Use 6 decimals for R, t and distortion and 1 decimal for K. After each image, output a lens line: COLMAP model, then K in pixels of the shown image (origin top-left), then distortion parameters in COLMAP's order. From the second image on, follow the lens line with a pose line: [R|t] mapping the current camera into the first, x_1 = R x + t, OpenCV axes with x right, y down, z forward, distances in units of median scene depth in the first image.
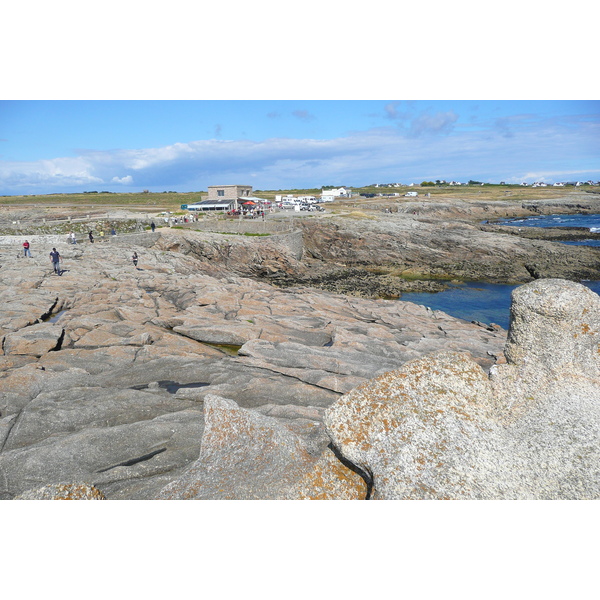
lens RADIAL K [[463.0, 0, 300.4], [0, 463.0, 296.9], [0, 0, 1]] dist [-0.025540, 0.013693]
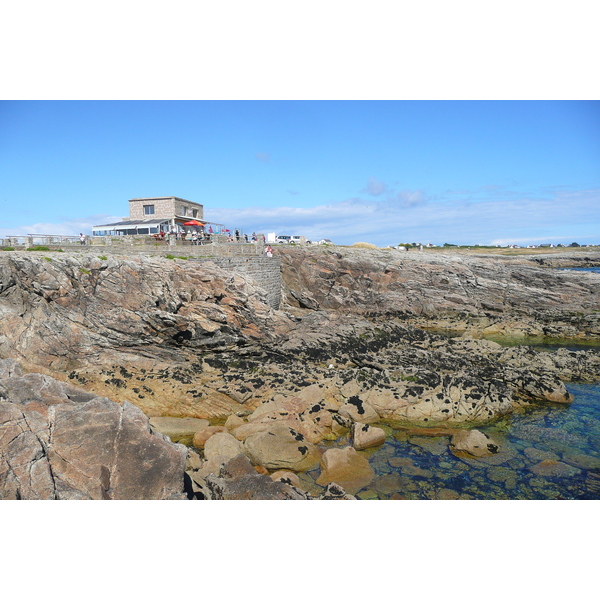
lens RADIAL K [[463.0, 0, 300.3], [0, 463.0, 296.6], [0, 0, 1]] dist [-0.025540, 0.013693]
pose [[0.998570, -0.004680, 0.053247, -0.001530], [0.012061, 0.990197, -0.139153, -0.022657], [-0.052074, 0.139597, 0.988838, 0.486919]]
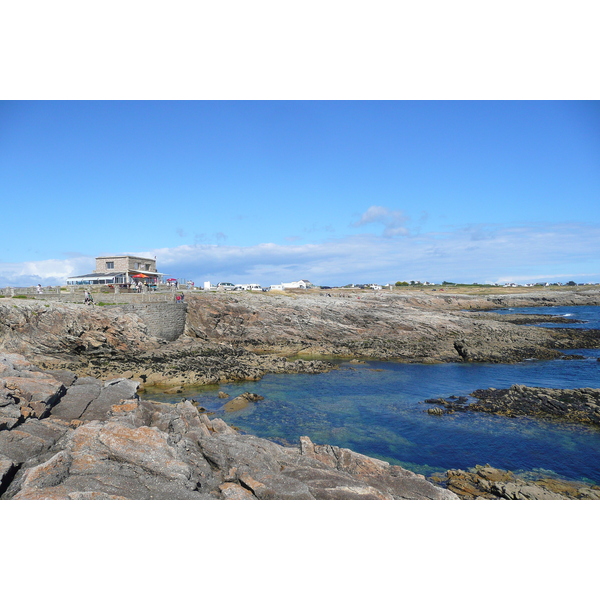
lens RADIAL K [[463.0, 0, 300.6], [0, 463.0, 298.6], [0, 0, 1]] dist [-0.025540, 0.013693]
pose [[0.999392, 0.004222, 0.034618, 0.186574], [0.003252, 0.977042, -0.213020, 0.020794], [-0.034722, 0.213003, 0.976434, 0.220214]]
